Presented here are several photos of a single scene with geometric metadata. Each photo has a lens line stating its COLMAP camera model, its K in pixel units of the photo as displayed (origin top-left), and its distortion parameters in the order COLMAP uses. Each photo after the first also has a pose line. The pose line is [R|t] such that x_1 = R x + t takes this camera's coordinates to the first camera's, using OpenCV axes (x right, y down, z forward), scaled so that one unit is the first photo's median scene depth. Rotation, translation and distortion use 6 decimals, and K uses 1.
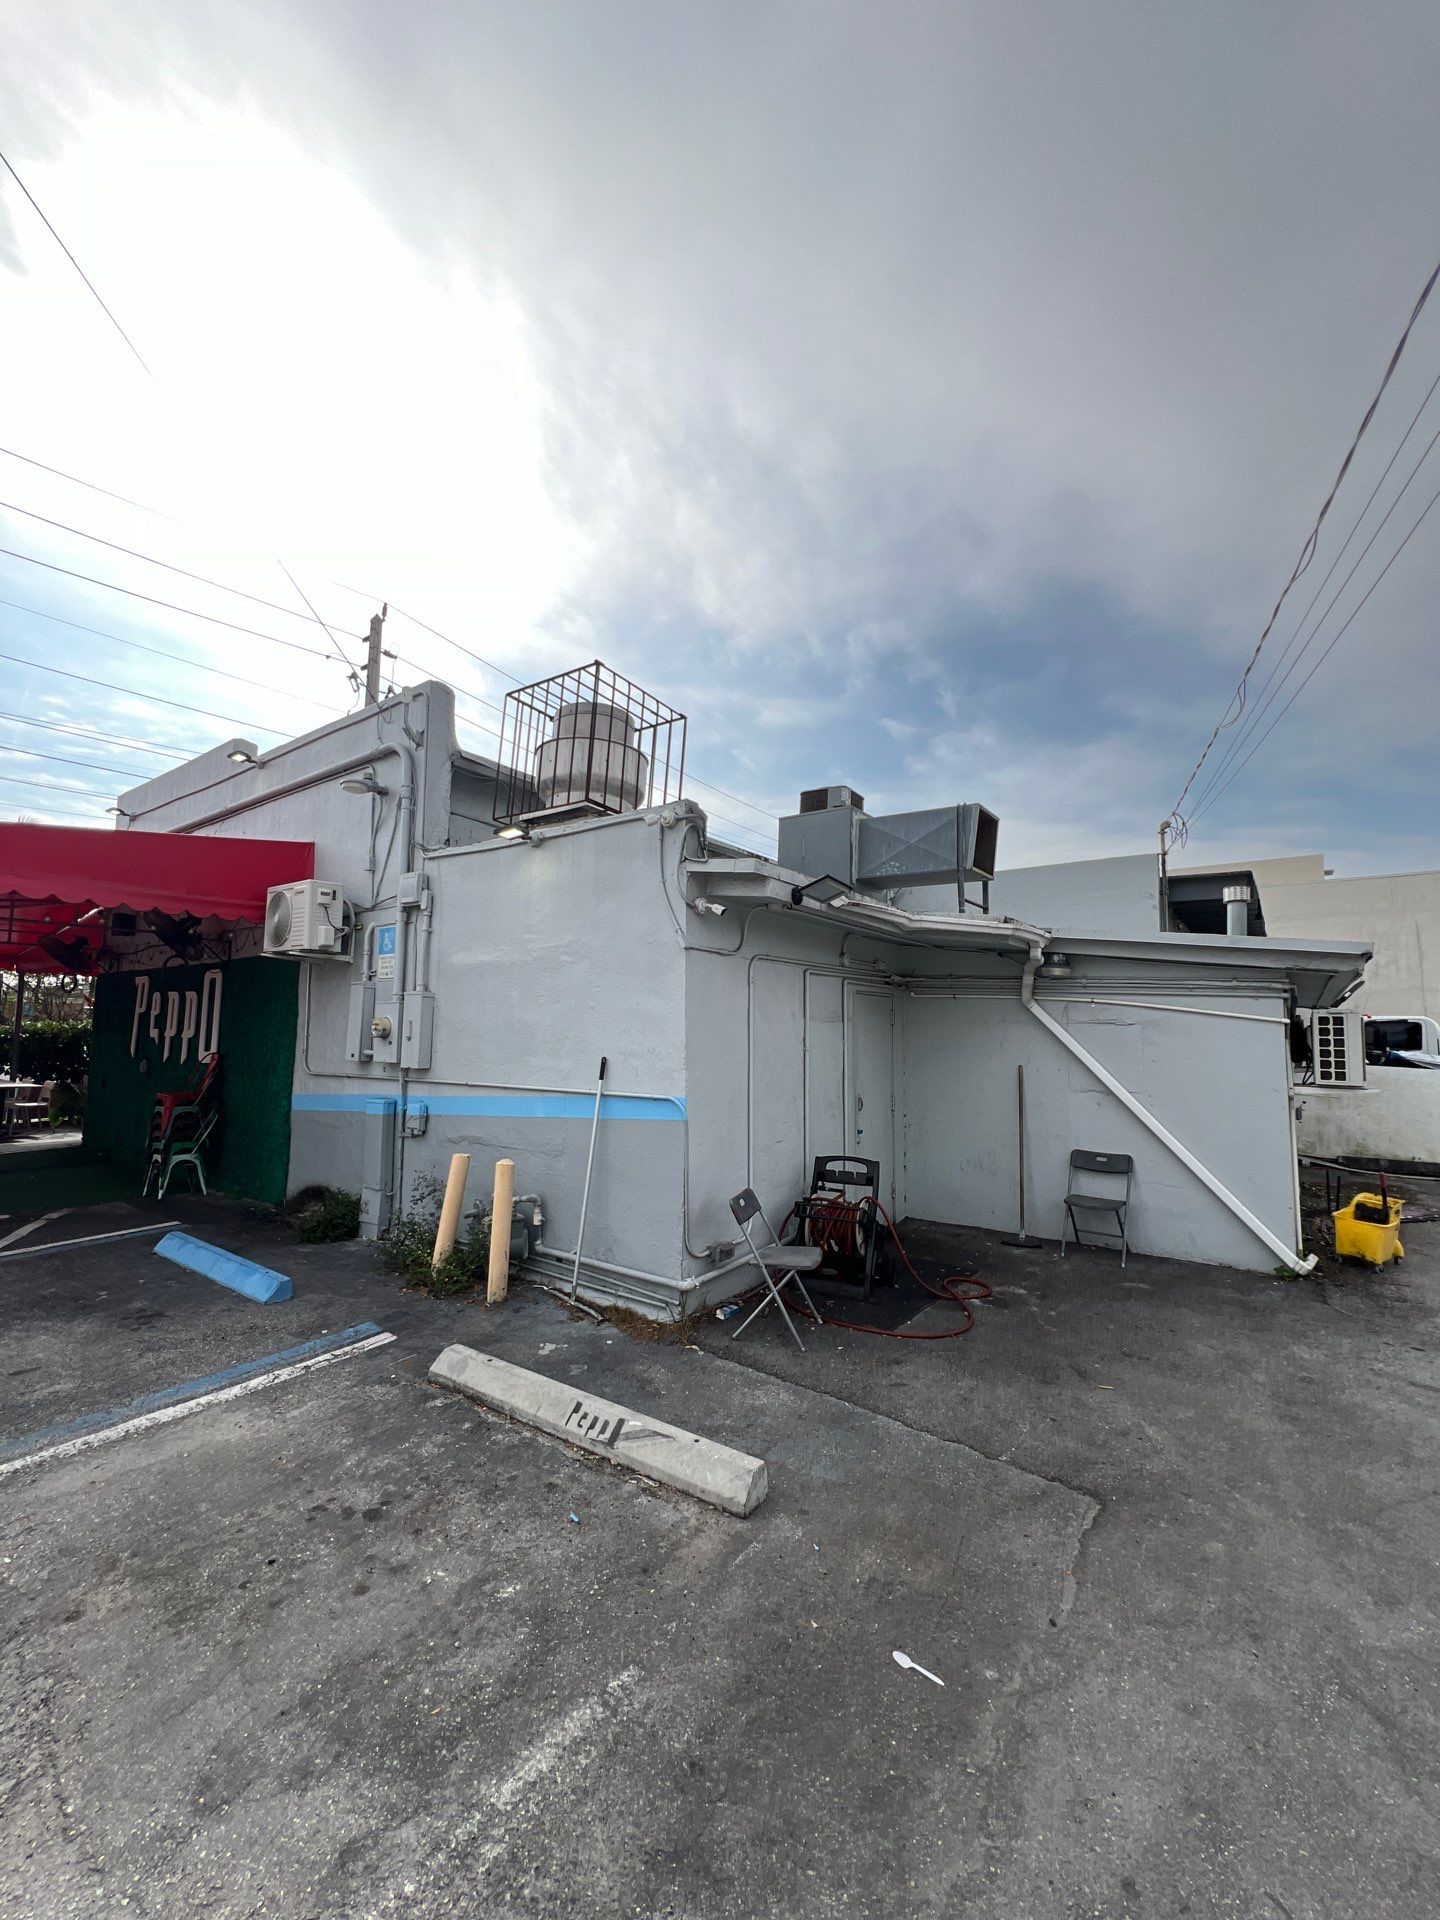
lens RADIAL K [[771.7, 0, 718.6], [0, 771.7, 964.3], [0, 0, 1]] dist [-0.002411, 0.000814]
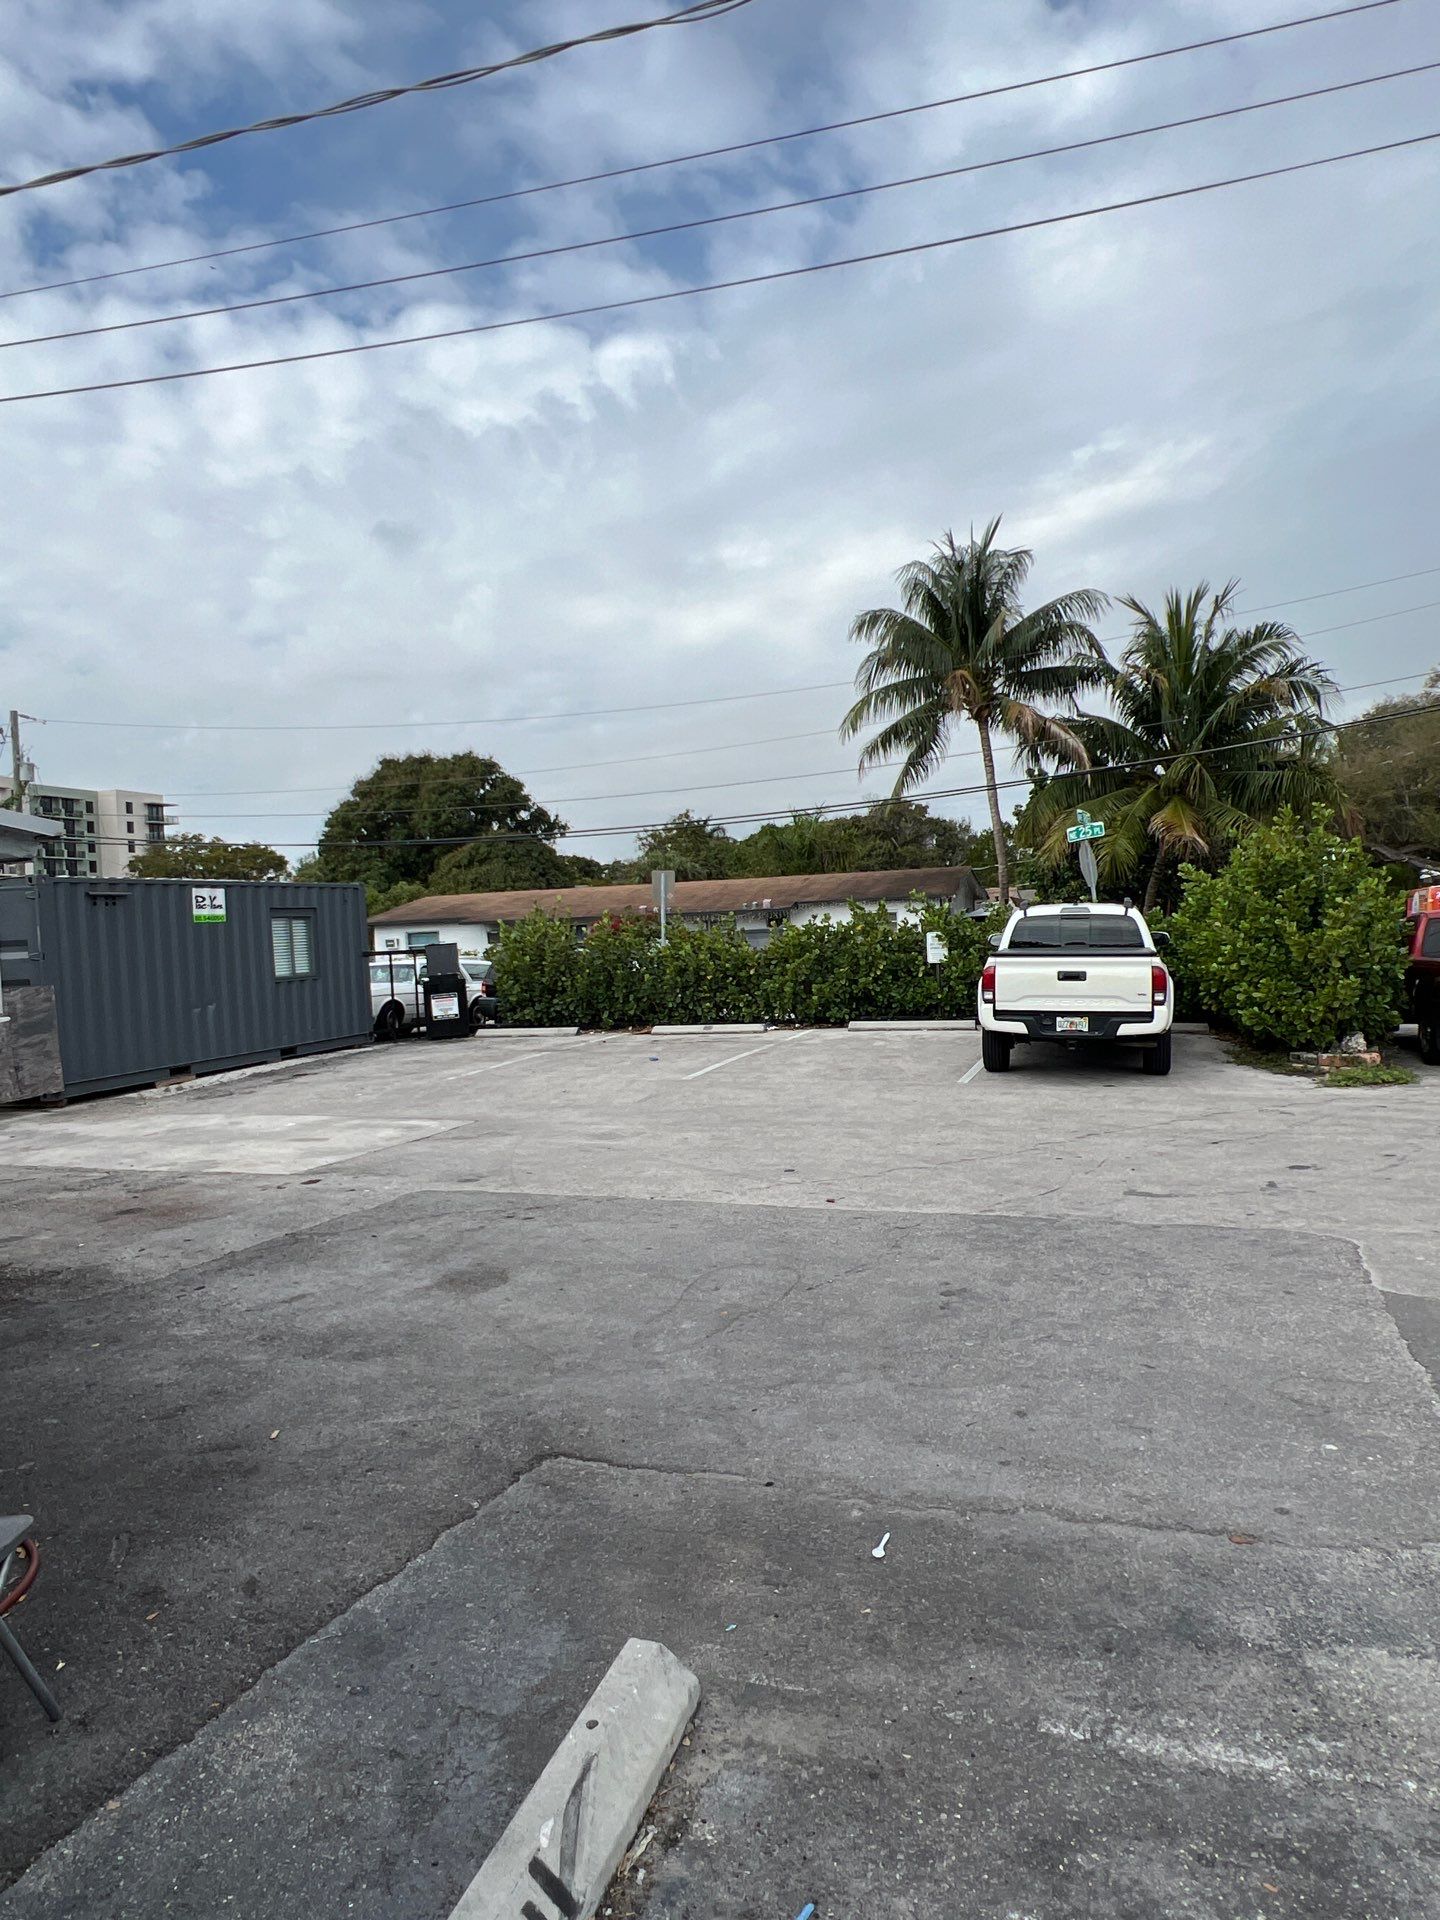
lens RADIAL K [[1181.7, 0, 720.0], [0, 1181.7, 960.0], [0, 0, 1]] dist [-0.002017, 0.002290]
pose [[-0.292709, -0.023550, 0.955911, -0.567445], [-0.049853, 0.998713, 0.009339, 0.080069], [-0.954901, -0.044921, -0.293506, 0.853479]]
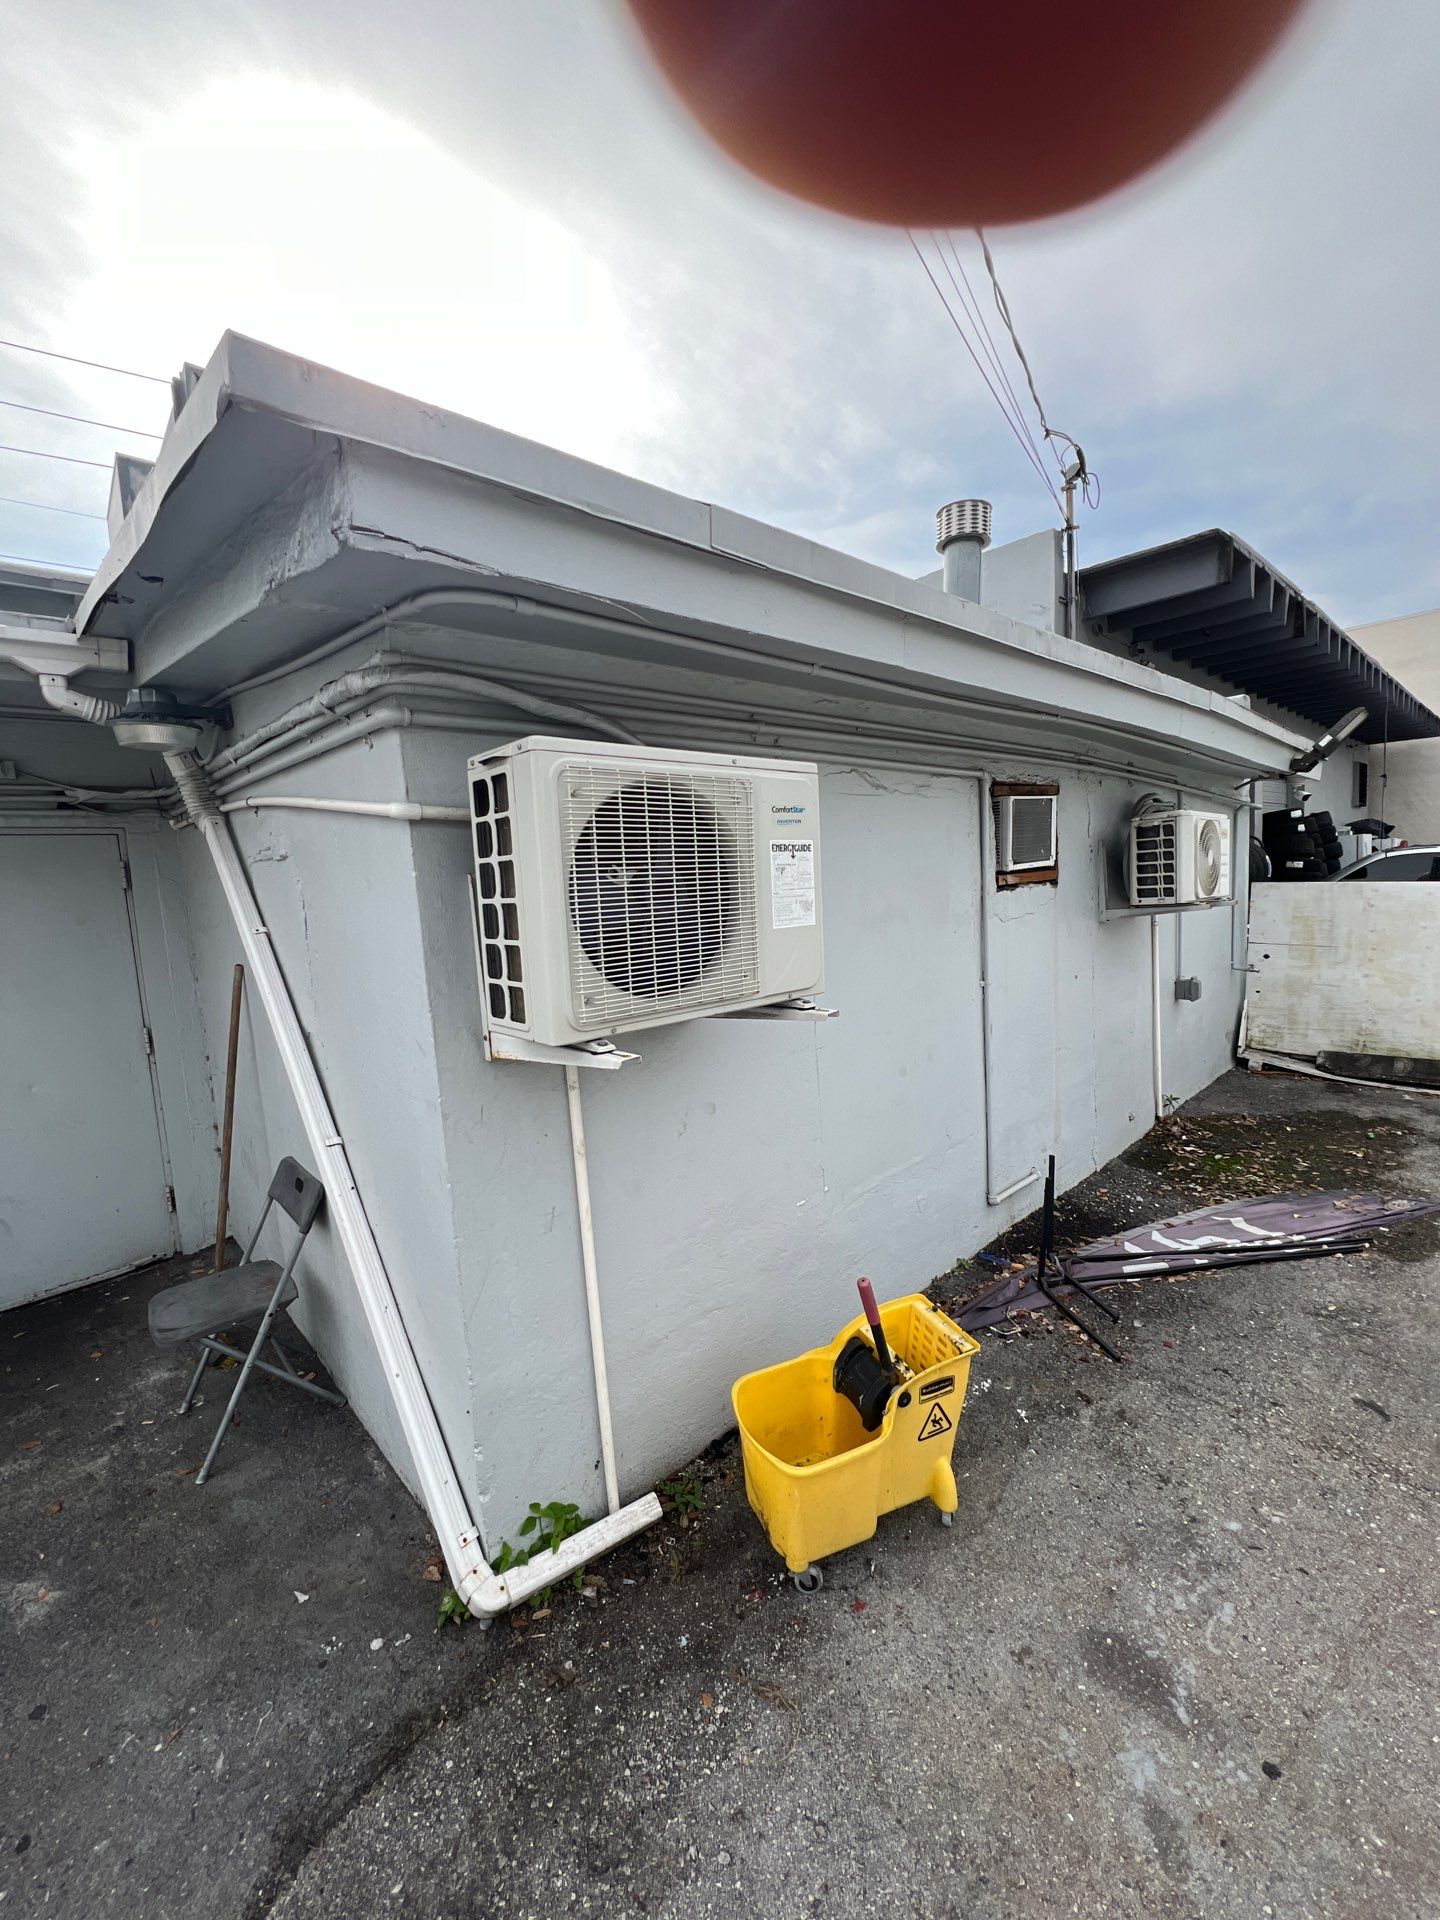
lens RADIAL K [[771.7, 0, 718.6], [0, 771.7, 964.3], [0, 0, 1]] dist [-0.002411, 0.000814]
pose [[0.978912, -0.052712, -0.197367, 1.205374], [0.090690, 0.977849, 0.188647, 0.113227], [0.183051, -0.202568, 0.962008, 0.990772]]
